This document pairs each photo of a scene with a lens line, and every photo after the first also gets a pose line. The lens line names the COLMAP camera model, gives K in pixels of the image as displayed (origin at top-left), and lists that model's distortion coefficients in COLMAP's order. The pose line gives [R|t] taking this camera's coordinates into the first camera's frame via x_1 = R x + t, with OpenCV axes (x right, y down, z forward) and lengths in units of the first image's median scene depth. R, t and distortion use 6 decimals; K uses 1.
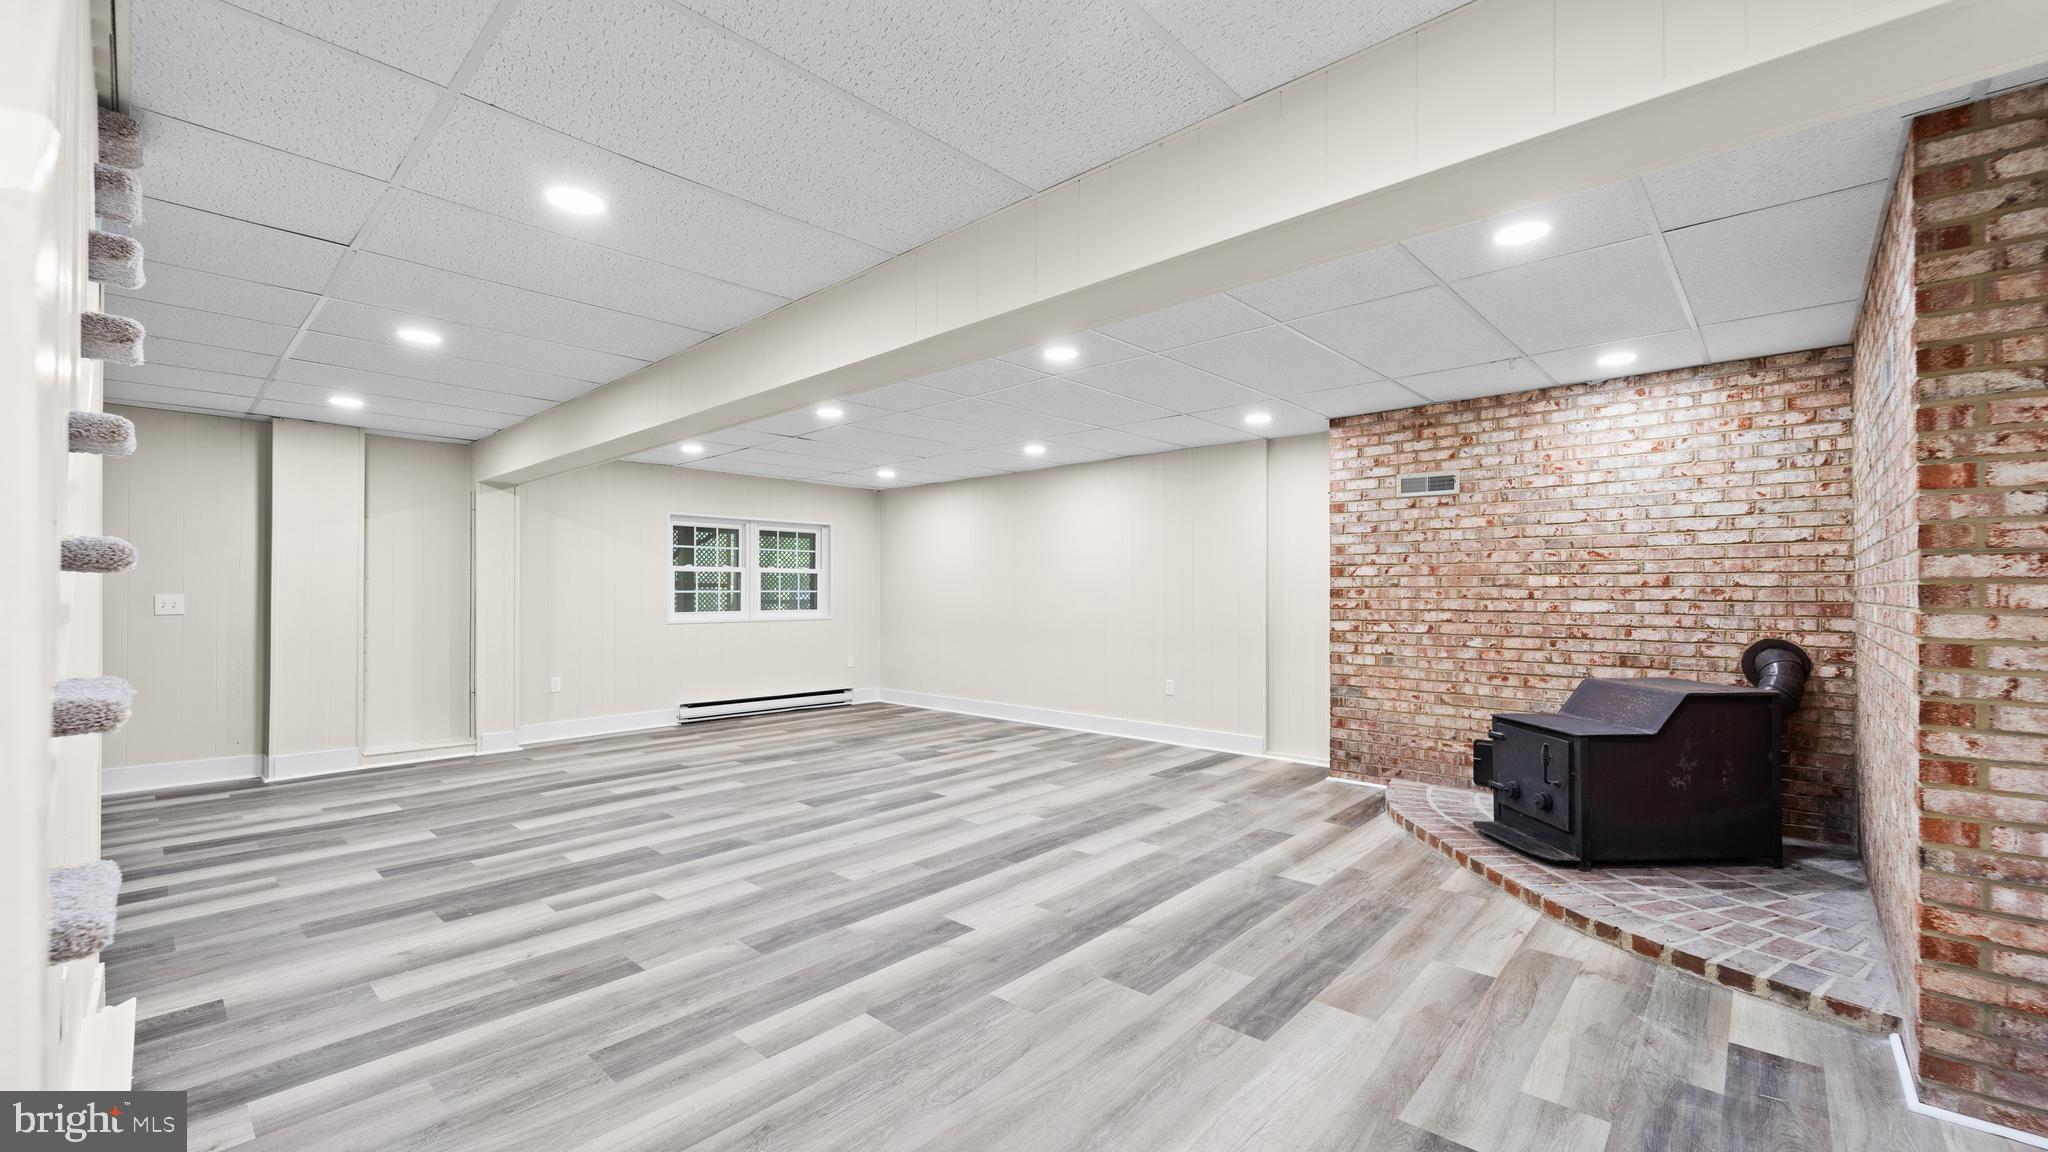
lens RADIAL K [[822.1, 0, 1023.9], [0, 822.1, 591.0], [0, 0, 1]] dist [0.001202, -0.000739]
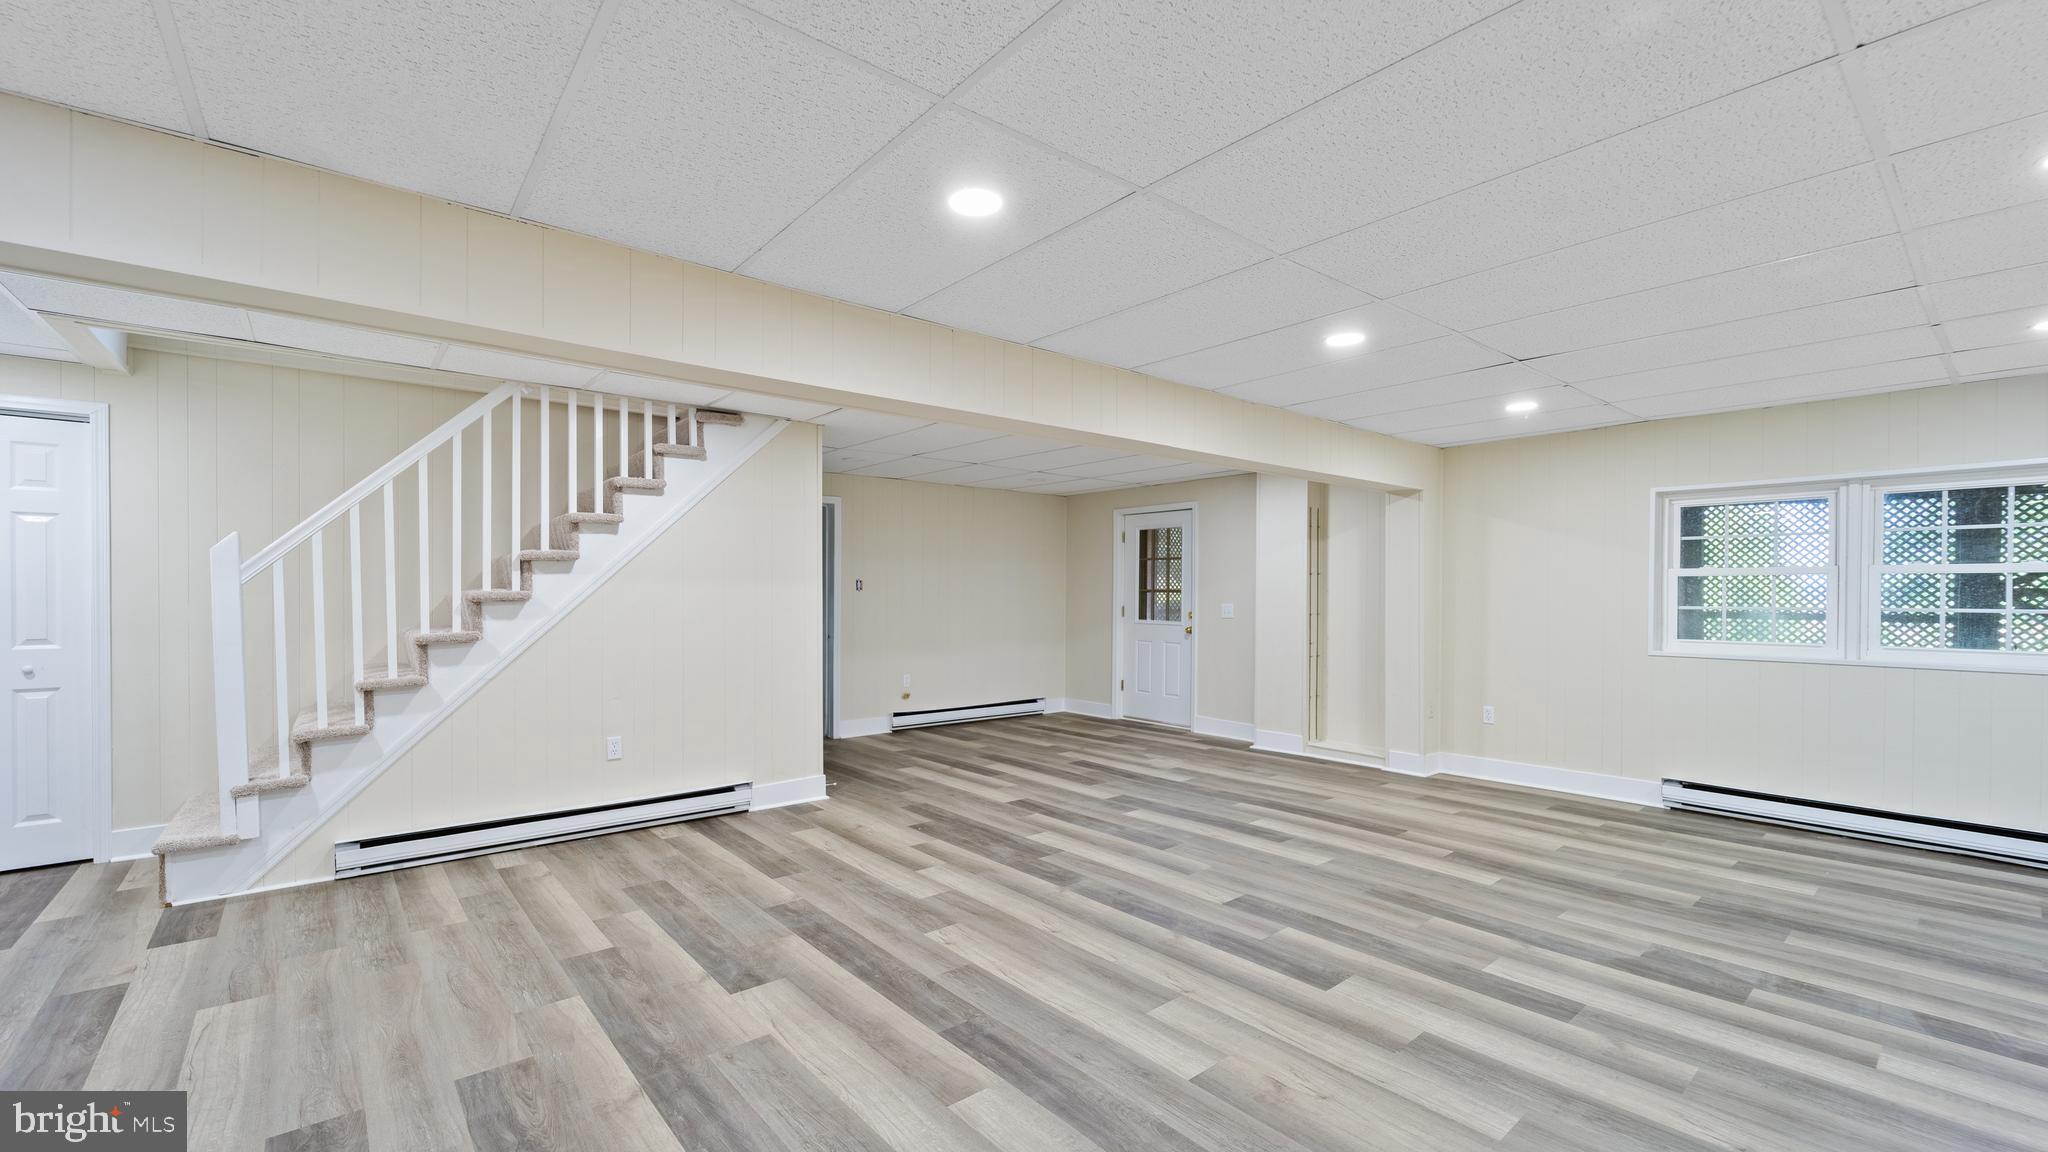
lens RADIAL K [[822.1, 0, 1023.9], [0, 822.1, 591.0], [0, 0, 1]] dist [0.001202, -0.000739]
pose [[-0.132653, -0.004747, -0.991151, 0.670528], [0.002317, 0.999984, -0.005099, -0.022599], [0.991160, -0.002973, -0.132640, 1.213730]]
